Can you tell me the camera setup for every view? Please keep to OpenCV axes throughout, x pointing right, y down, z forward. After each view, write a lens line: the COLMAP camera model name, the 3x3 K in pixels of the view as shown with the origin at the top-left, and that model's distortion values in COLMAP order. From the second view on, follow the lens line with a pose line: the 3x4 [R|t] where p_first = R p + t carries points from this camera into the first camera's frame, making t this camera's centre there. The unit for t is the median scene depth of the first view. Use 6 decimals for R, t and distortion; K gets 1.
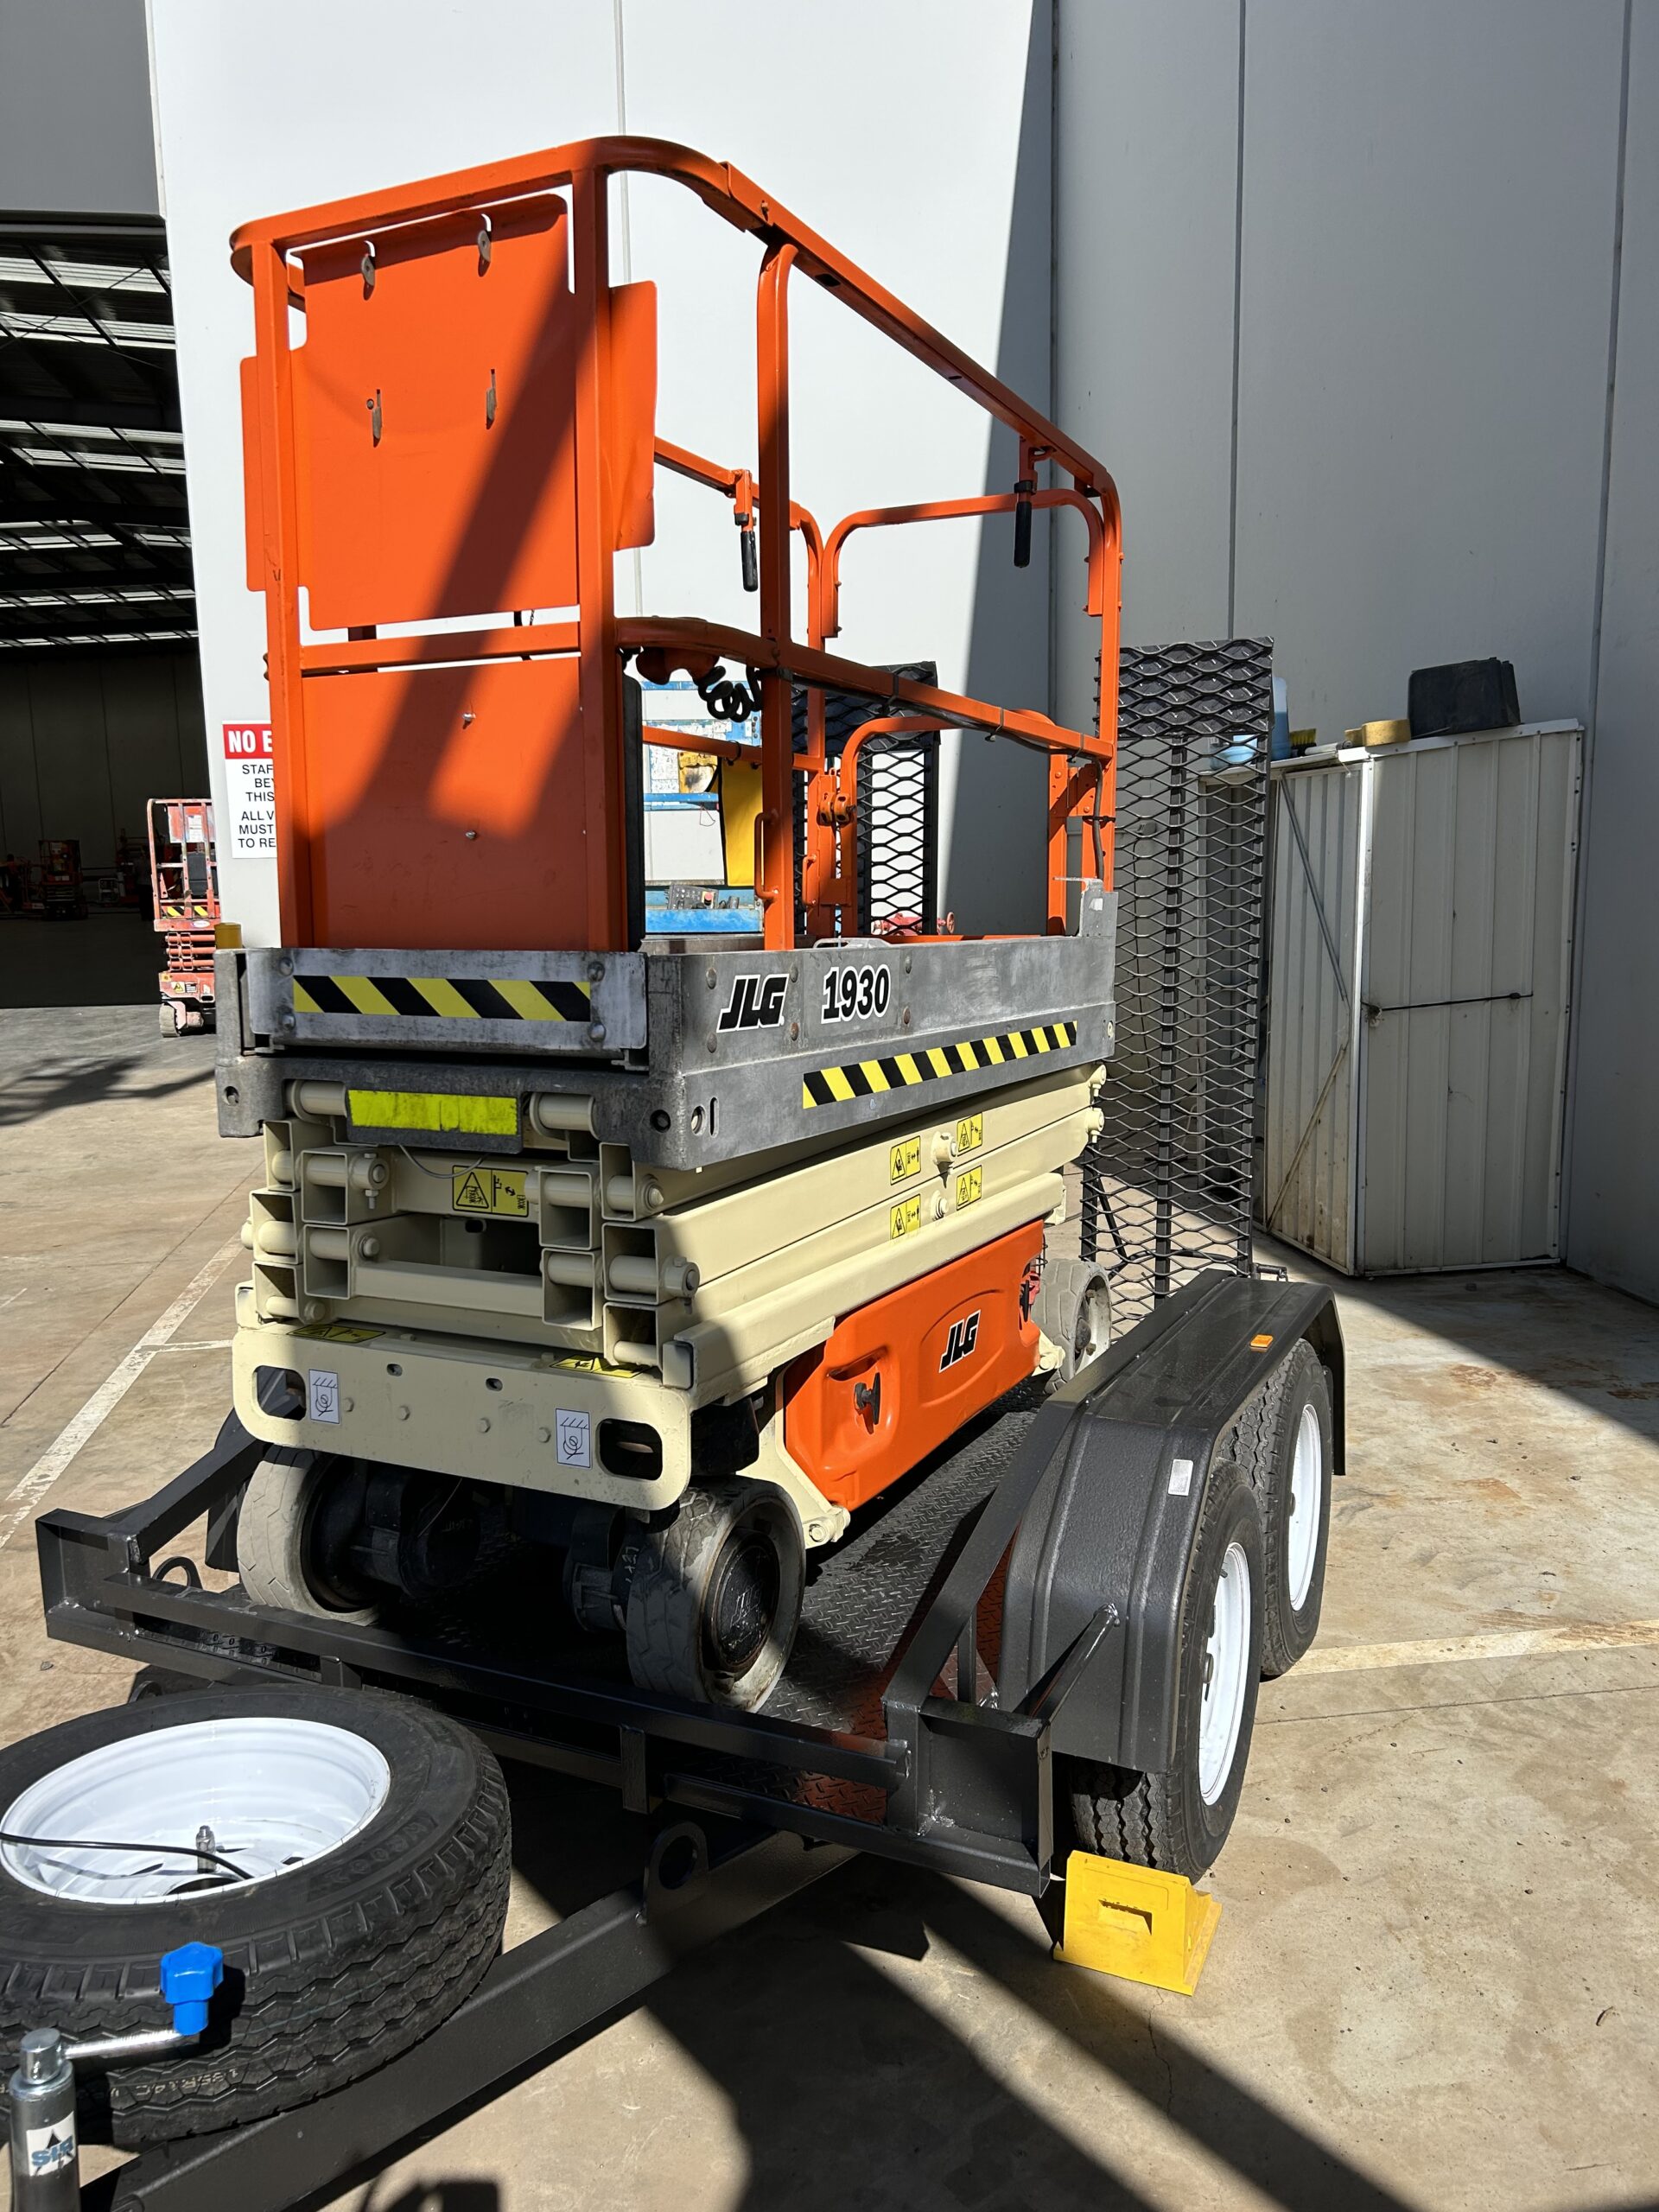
lens RADIAL K [[1691.7, 0, 806.5], [0, 1691.7, 1102.1], [0, 0, 1]] dist [0.045967, -0.005902]
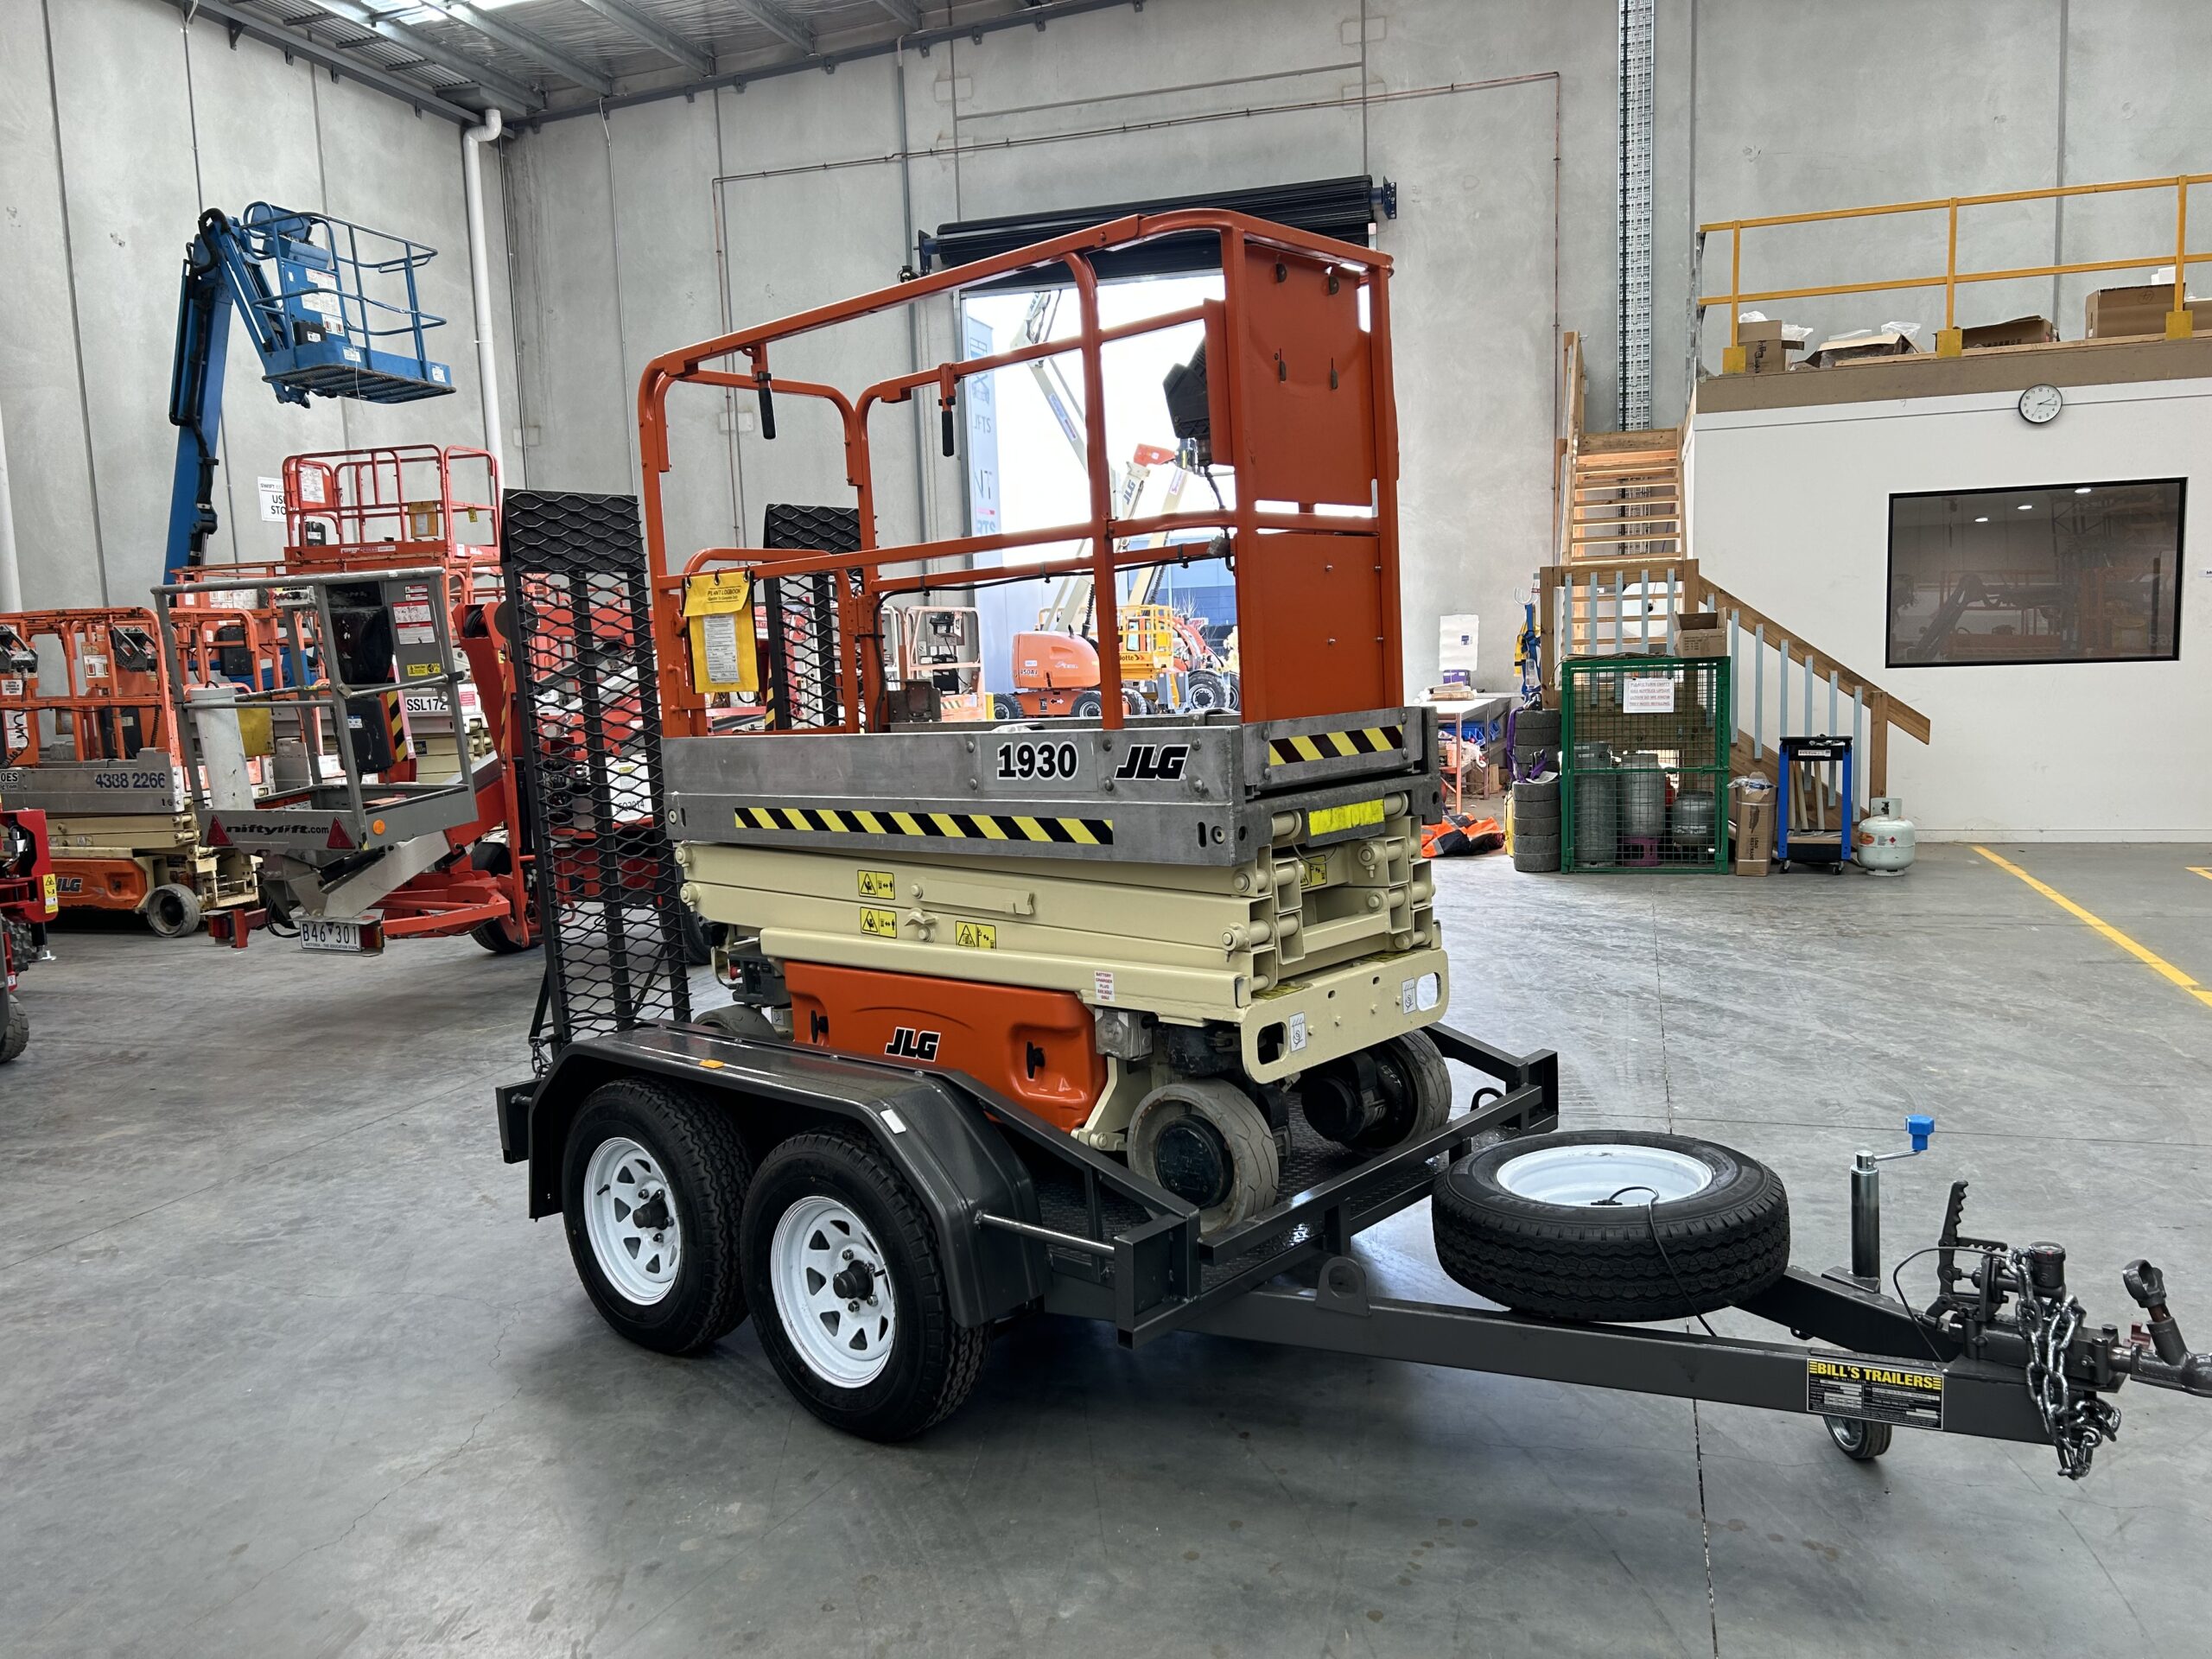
lens RADIAL K [[1691.7, 0, 1105.9], [0, 1691.7, 817.5], [0, 0, 1]] dist [0.045967, -0.005902]
pose [[0.268593, -0.101129, 0.957930, -1.732007], [0.159779, 0.985375, 0.059226, -0.118636], [-0.949910, 0.137149, 0.280823, 0.755440]]
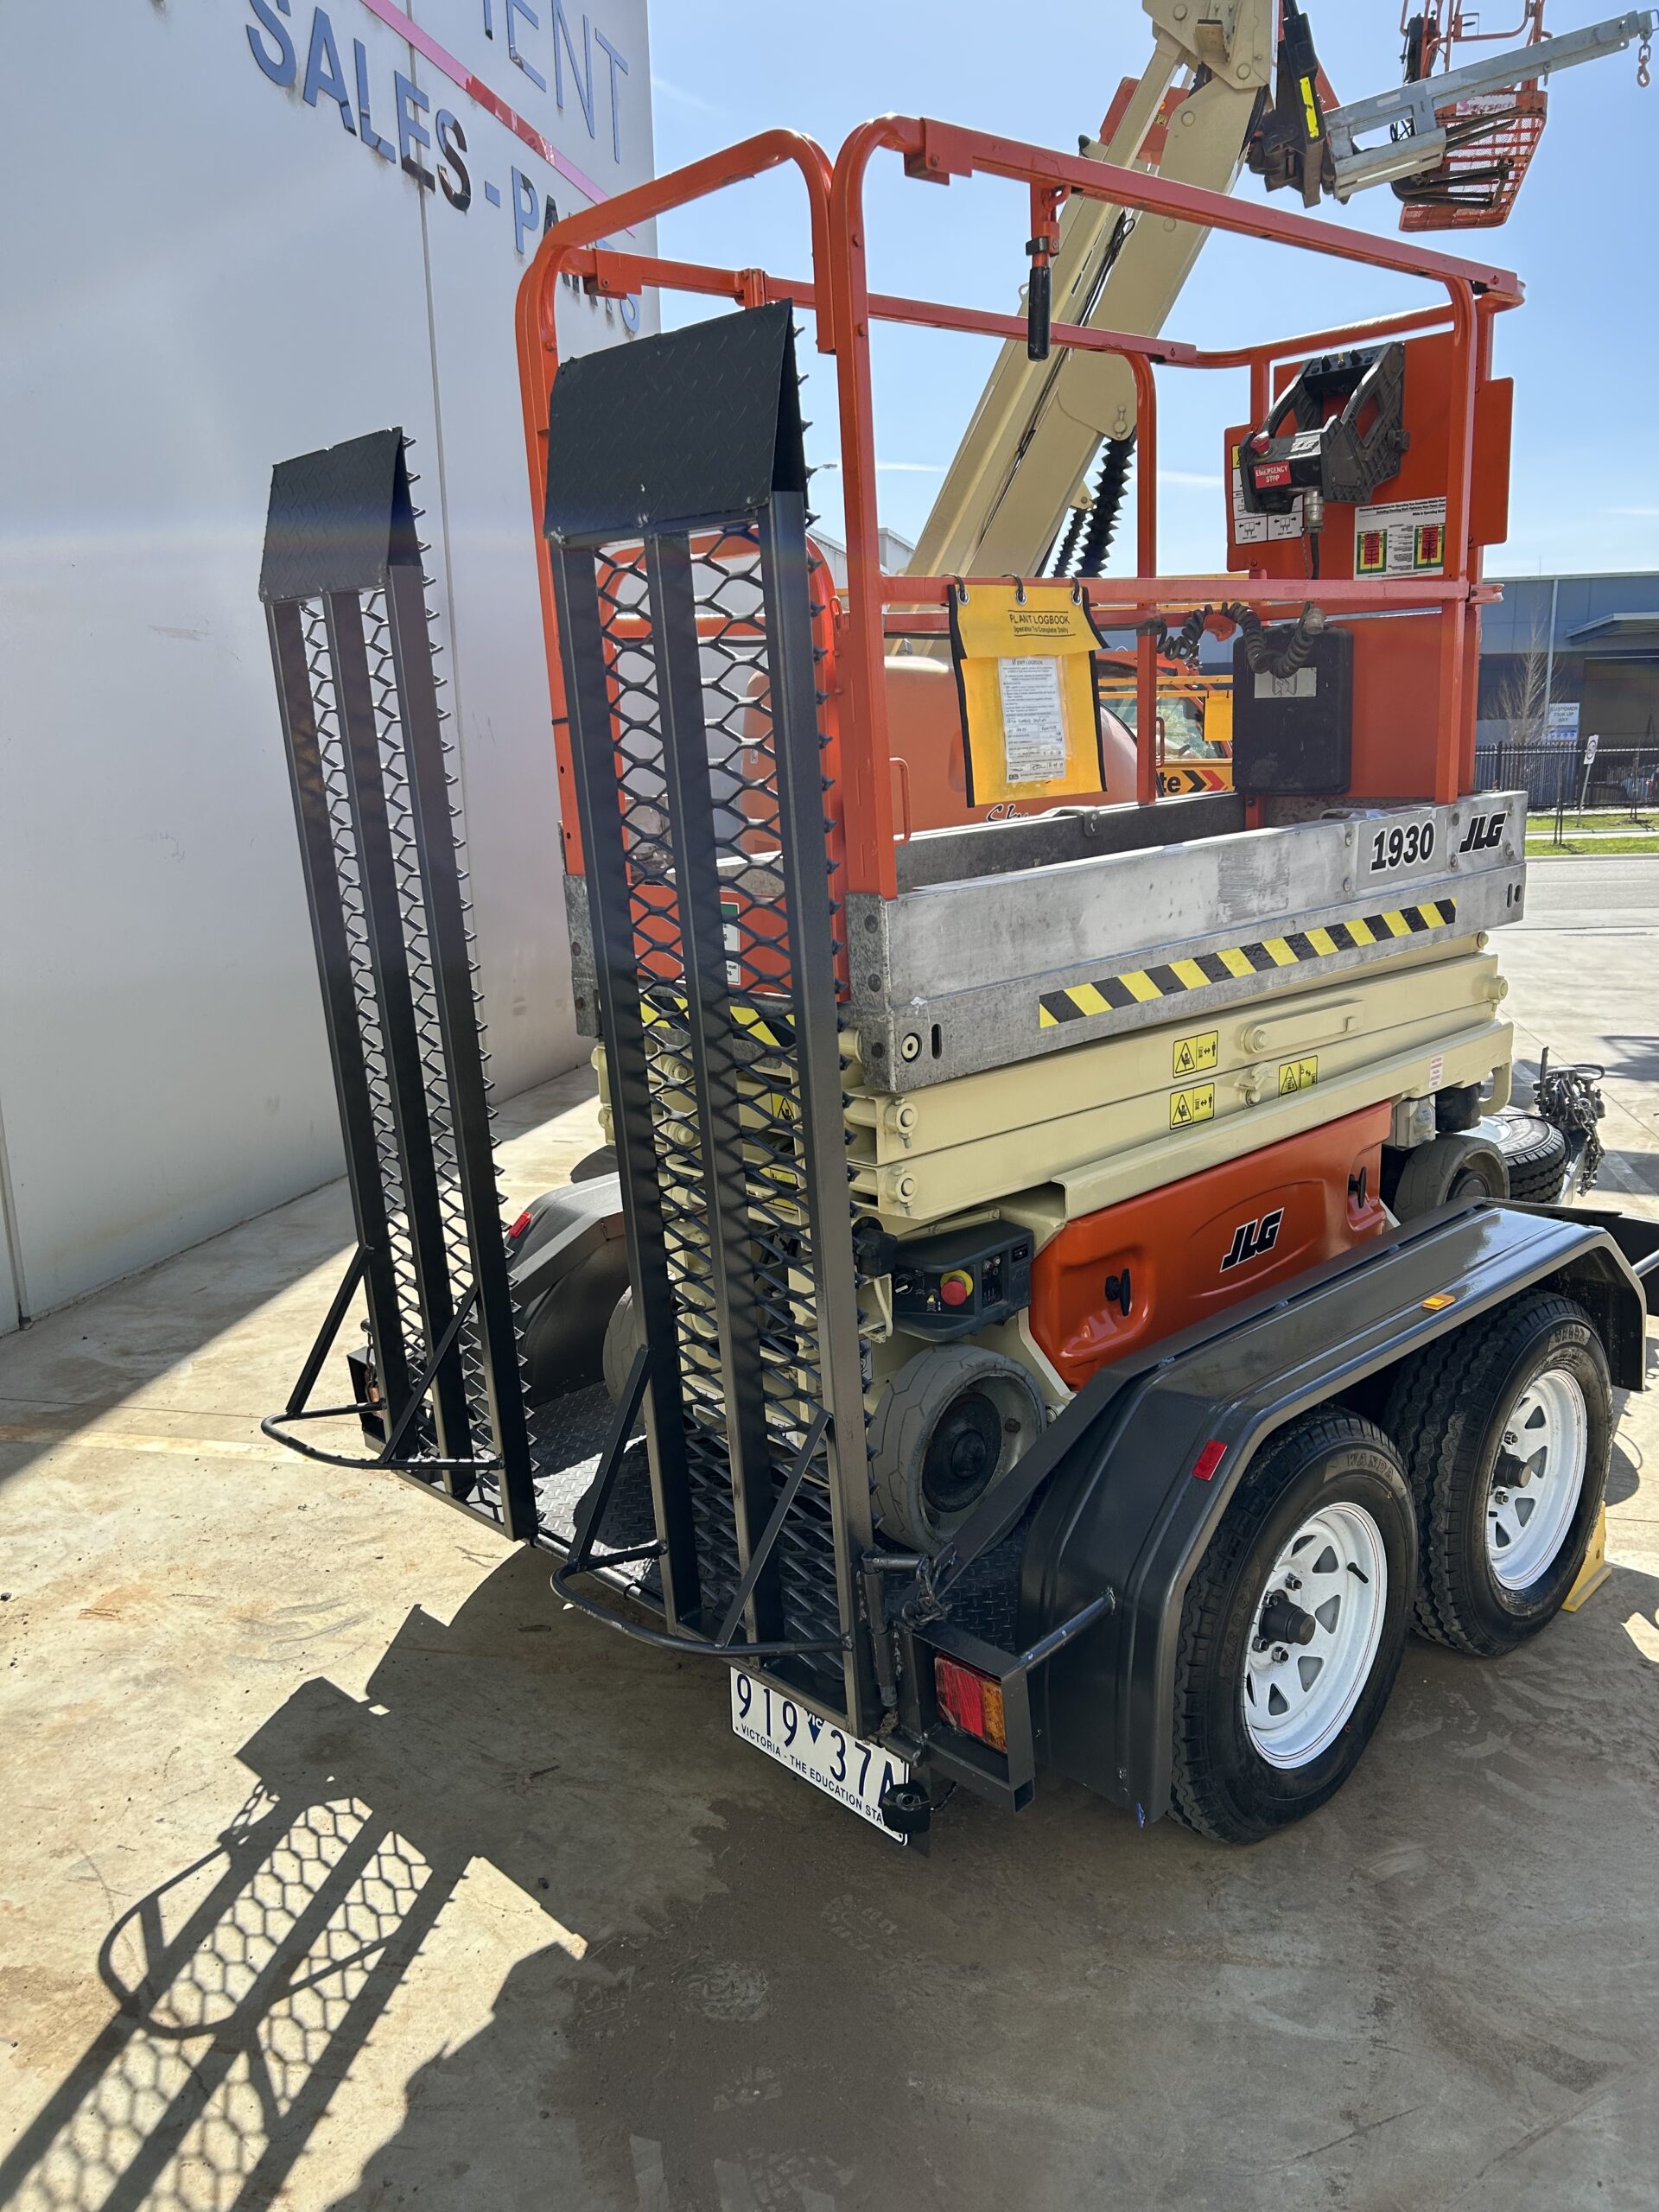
lens RADIAL K [[1657.9, 0, 832.0], [0, 1657.9, 1111.1], [0, 0, 1]] dist [0.017209, -0.007888]
pose [[-0.932451, -0.038992, 0.359187, -0.327749], [0.092192, 0.935571, 0.340893, -0.391706], [-0.349337, 0.350980, -0.868779, 2.661679]]
